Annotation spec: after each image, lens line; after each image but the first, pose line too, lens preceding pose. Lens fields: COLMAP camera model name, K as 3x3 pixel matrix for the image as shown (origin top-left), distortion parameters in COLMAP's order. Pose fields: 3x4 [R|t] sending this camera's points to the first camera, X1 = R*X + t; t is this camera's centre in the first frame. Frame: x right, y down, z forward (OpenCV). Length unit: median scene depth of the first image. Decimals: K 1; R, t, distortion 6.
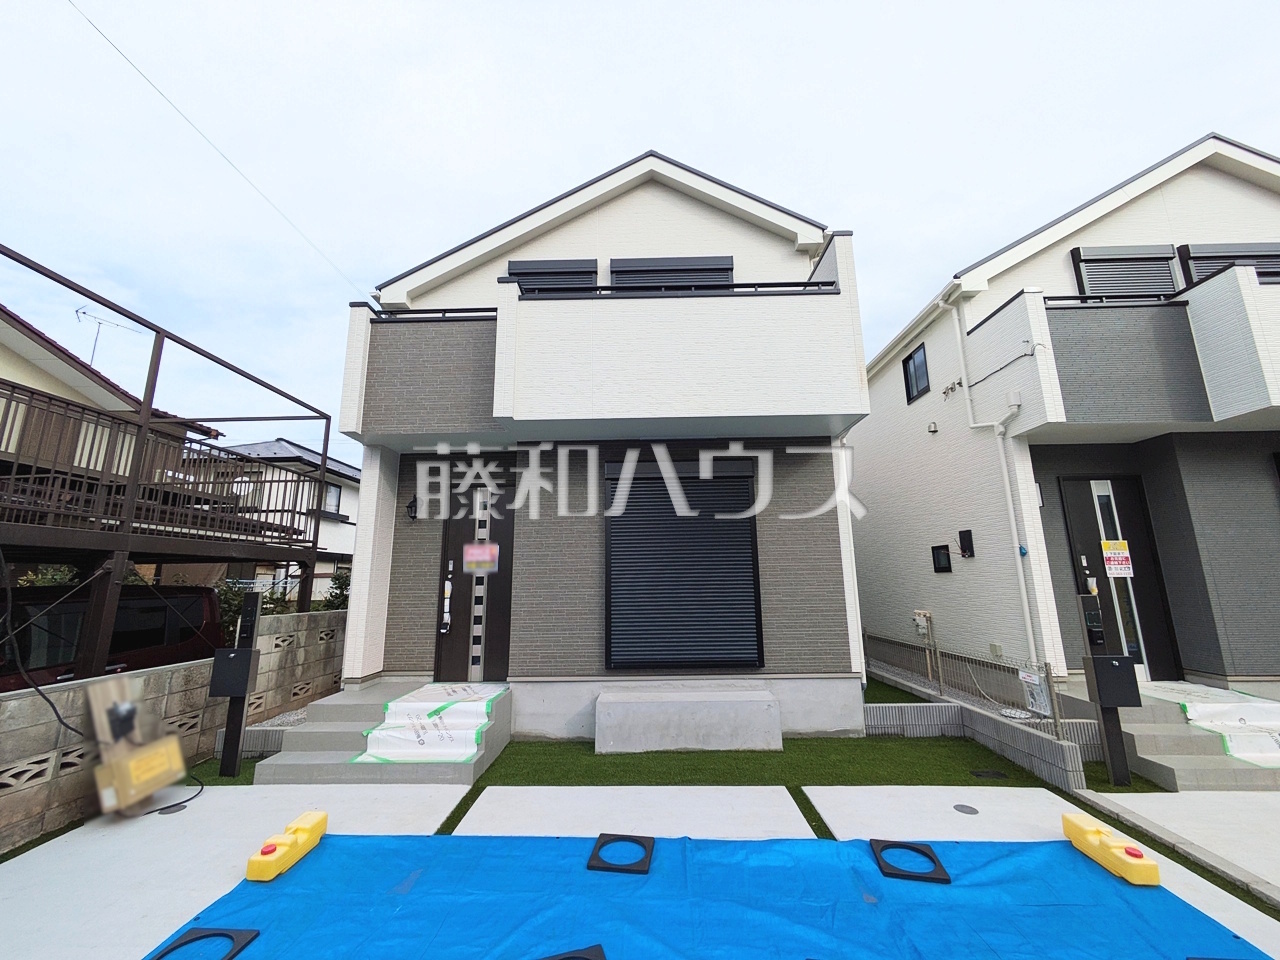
lens RADIAL K [[506.1, 0, 638.1], [0, 506.1, 484.5], [0, 0, 1]] dist [-0.000839, 0.001776]
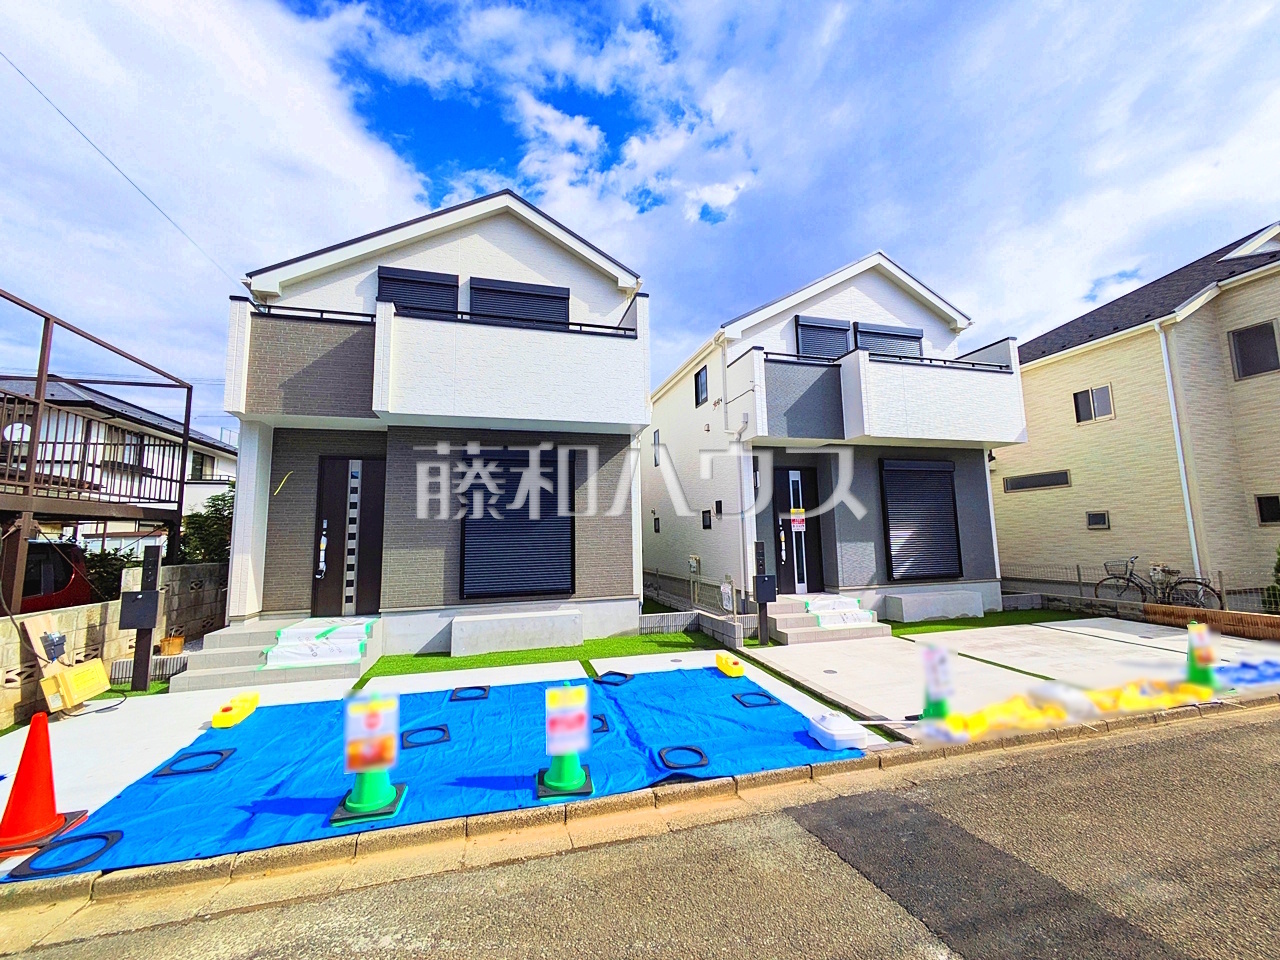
lens RADIAL K [[506.1, 0, 640.6], [0, 506.1, 478.3], [0, 0, 1]] dist [-0.000839, 0.001776]
pose [[0.956653, 0.027567, 0.289922, -0.001937], [-0.047403, 0.996974, 0.061617, -0.064220], [-0.287346, -0.072690, 0.955065, -0.396823]]
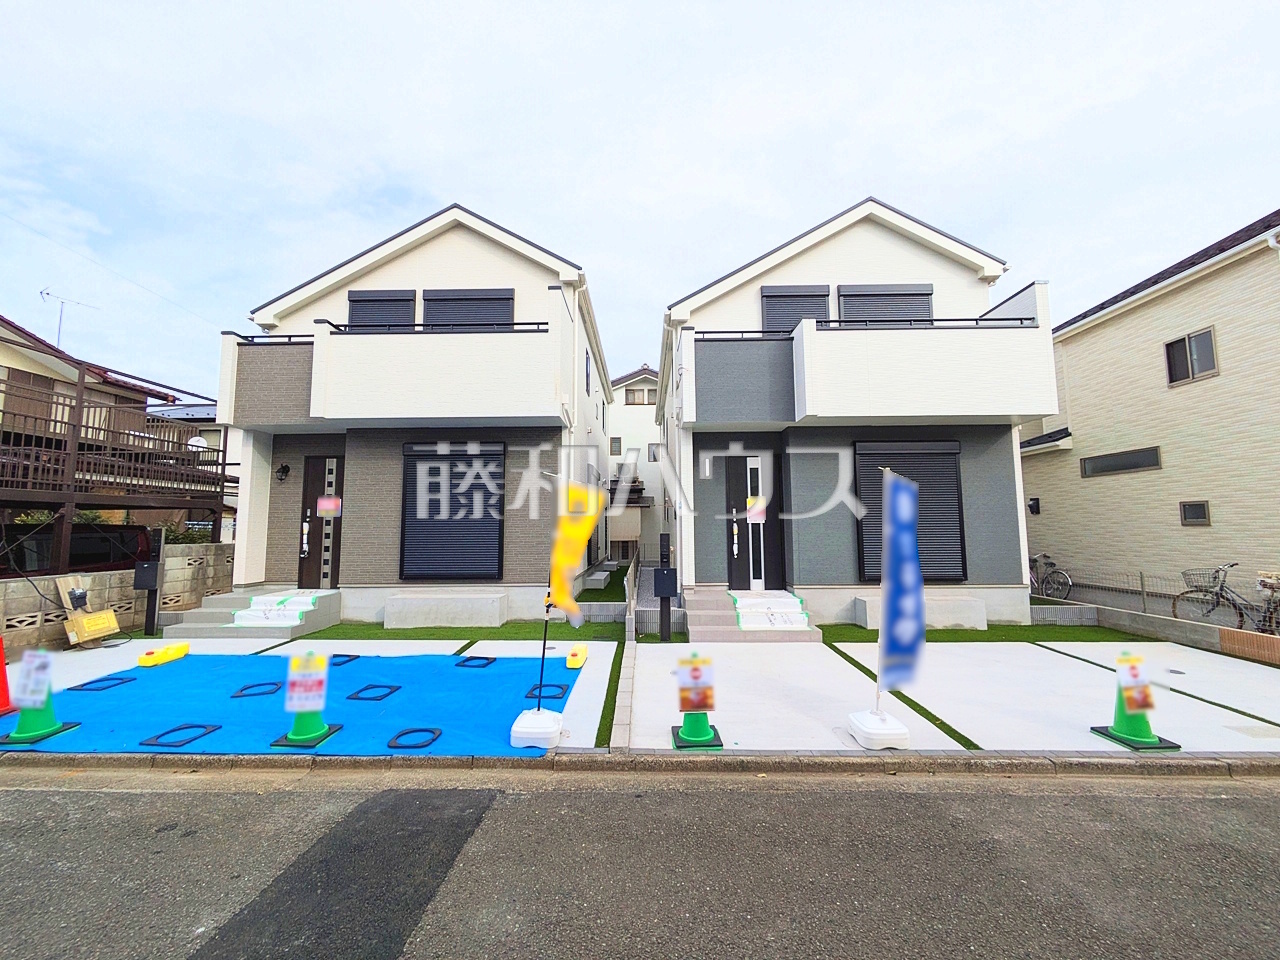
lens RADIAL K [[506.1, 0, 640.3], [0, 506.1, 484.2], [0, 0, 1]] dist [-0.000839, 0.001776]
pose [[0.999971, 0.007437, 0.001884, 0.634381], [-0.007595, 0.994298, 0.106370, -0.091669], [-0.001082, -0.106382, 0.994325, -0.486340]]
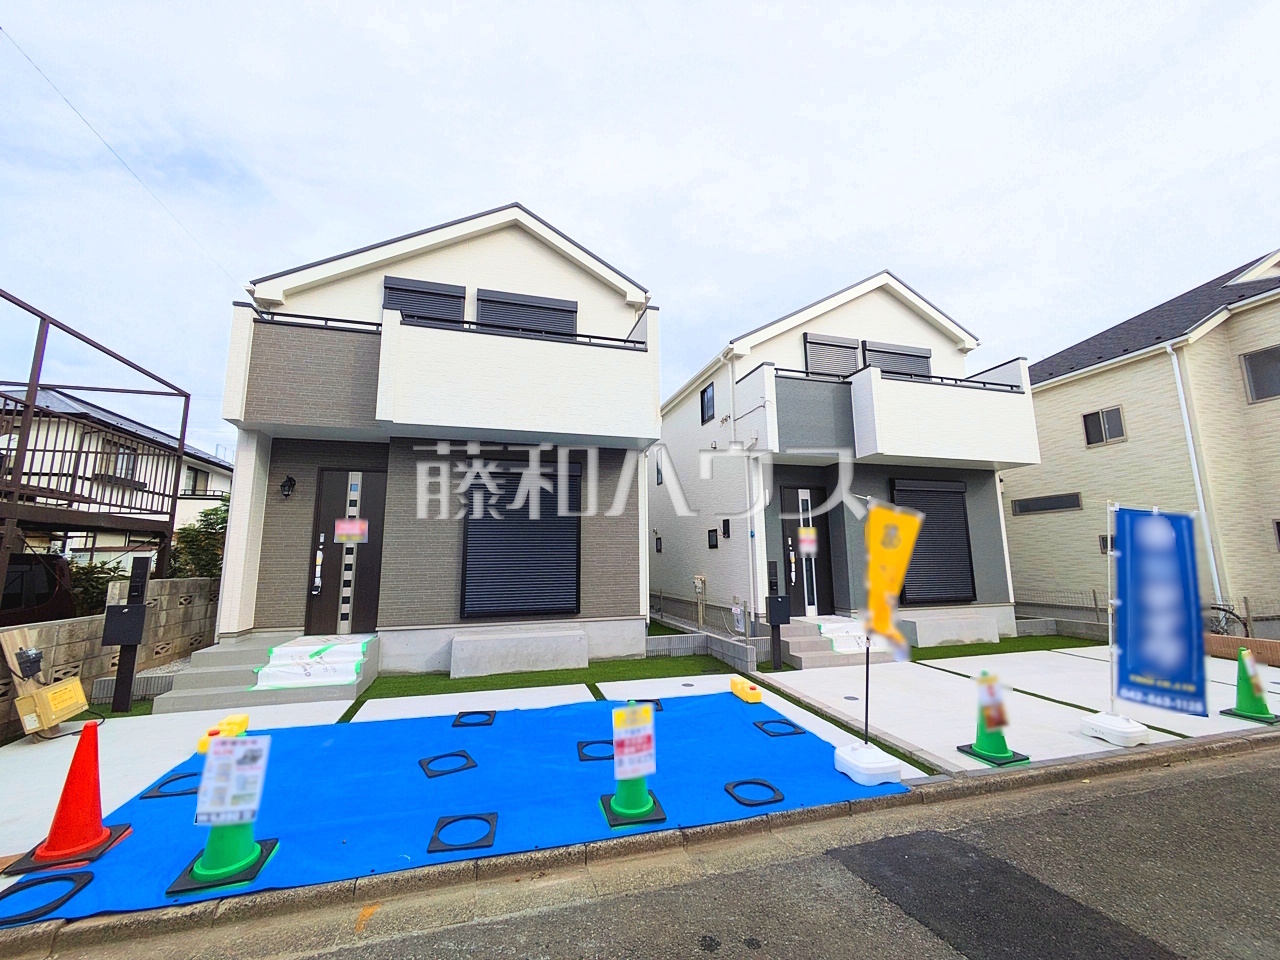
lens RADIAL K [[506.1, 0, 637.0], [0, 506.1, 482.7], [0, 0, 1]] dist [-0.000839, 0.001776]
pose [[0.954964, 0.048398, 0.292748, -0.026523], [-0.058908, 0.997893, 0.027188, -0.044604], [-0.290815, -0.043209, 0.955803, -0.348553]]
